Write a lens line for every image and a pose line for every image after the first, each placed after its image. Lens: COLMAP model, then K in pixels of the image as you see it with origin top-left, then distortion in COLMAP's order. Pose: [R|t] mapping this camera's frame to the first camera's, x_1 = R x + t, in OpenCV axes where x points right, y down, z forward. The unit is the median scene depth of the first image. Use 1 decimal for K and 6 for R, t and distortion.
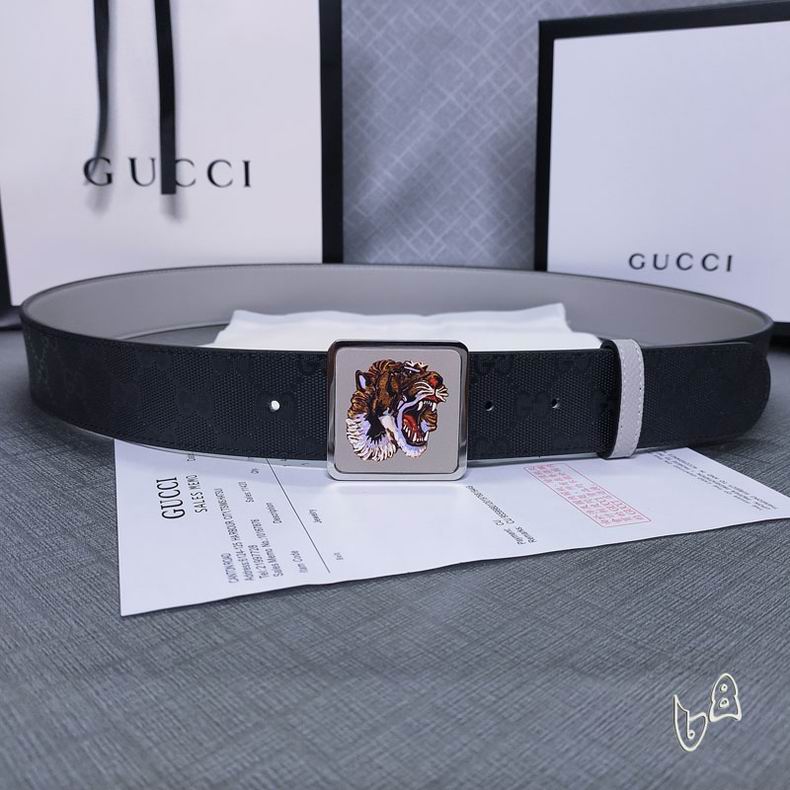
lens RADIAL K [[802.0, 0, 394.4], [0, 802.0, 395.8], [0, 0, 1]] dist [0.089942, -0.151974]
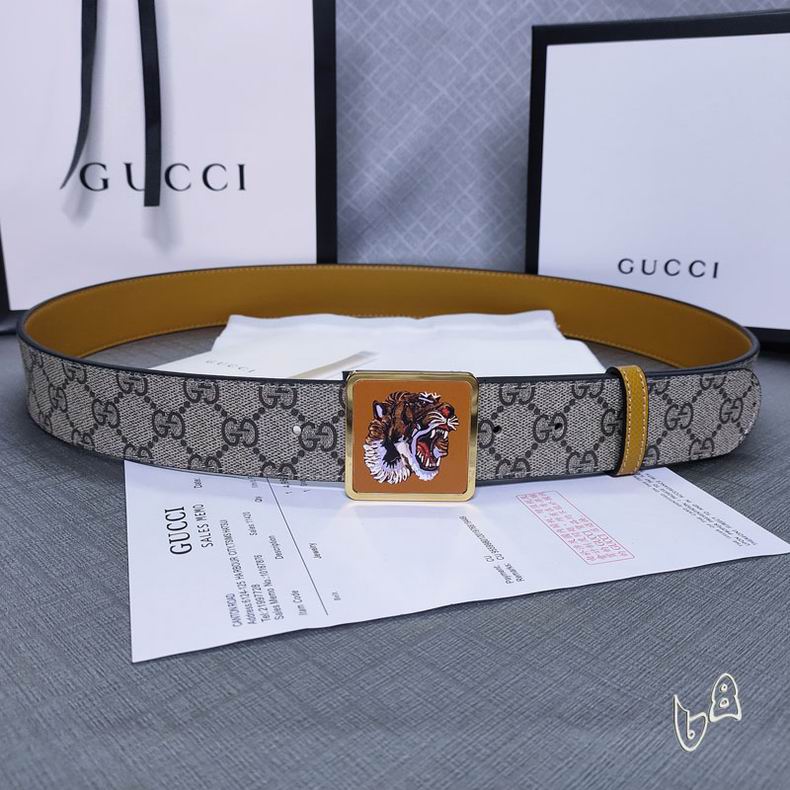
lens RADIAL K [[802.0, 0, 394.4], [0, 802.0, 395.8], [0, 0, 1]] dist [0.089942, -0.151974]
pose [[0.999905, -0.000102, 0.013792, -0.016502], [-0.000554, 0.998867, 0.047580, -0.137928], [-0.013781, -0.047583, 0.998772, -0.056663]]
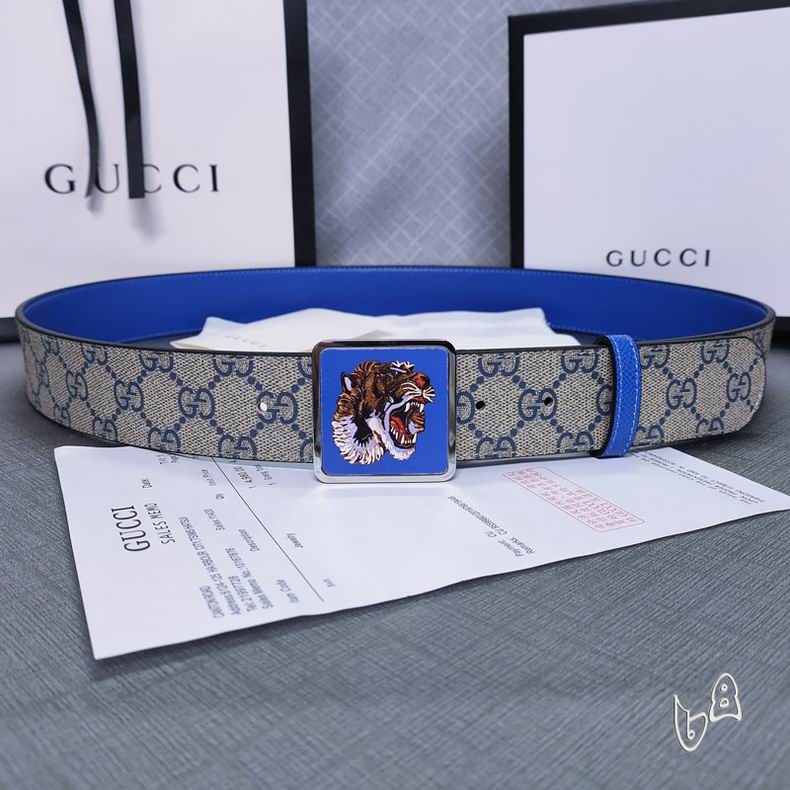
lens RADIAL K [[802.0, 0, 394.4], [0, 802.0, 395.8], [0, 0, 1]] dist [0.089942, -0.151974]
pose [[0.999541, -0.026310, 0.014992, 0.035994], [0.026422, 0.999624, -0.007287, 0.001275], [-0.014794, 0.007680, 0.999861, 0.061409]]
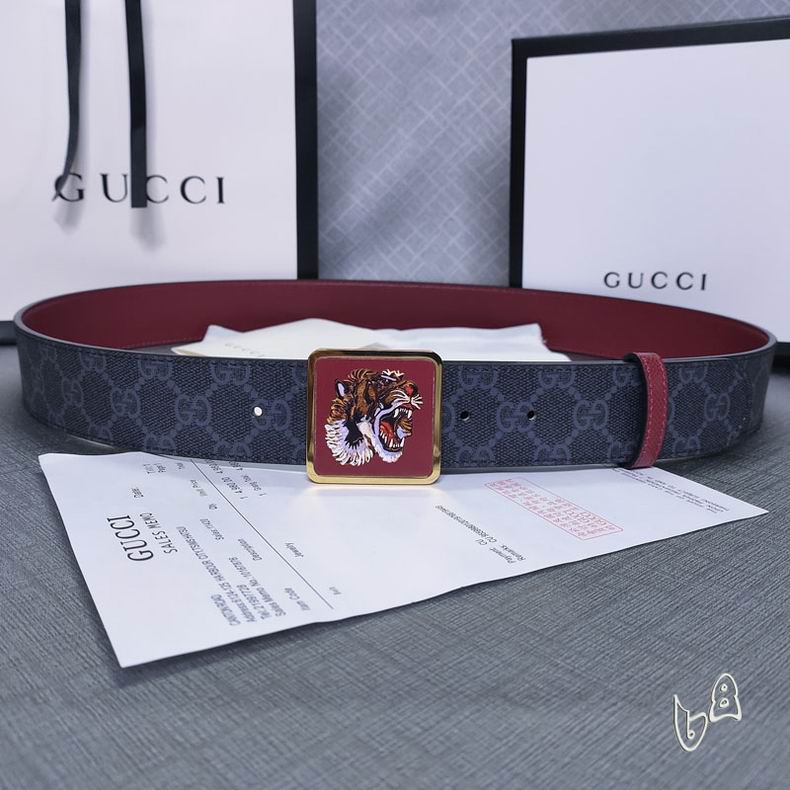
lens RADIAL K [[802.0, 0, 394.4], [0, 802.0, 395.8], [0, 0, 1]] dist [0.089942, -0.151974]
pose [[0.999984, 0.003441, 0.004500, 0.077629], [-0.003353, 0.999804, -0.019494, -0.006859], [-0.004566, 0.019479, 0.999800, 0.019533]]
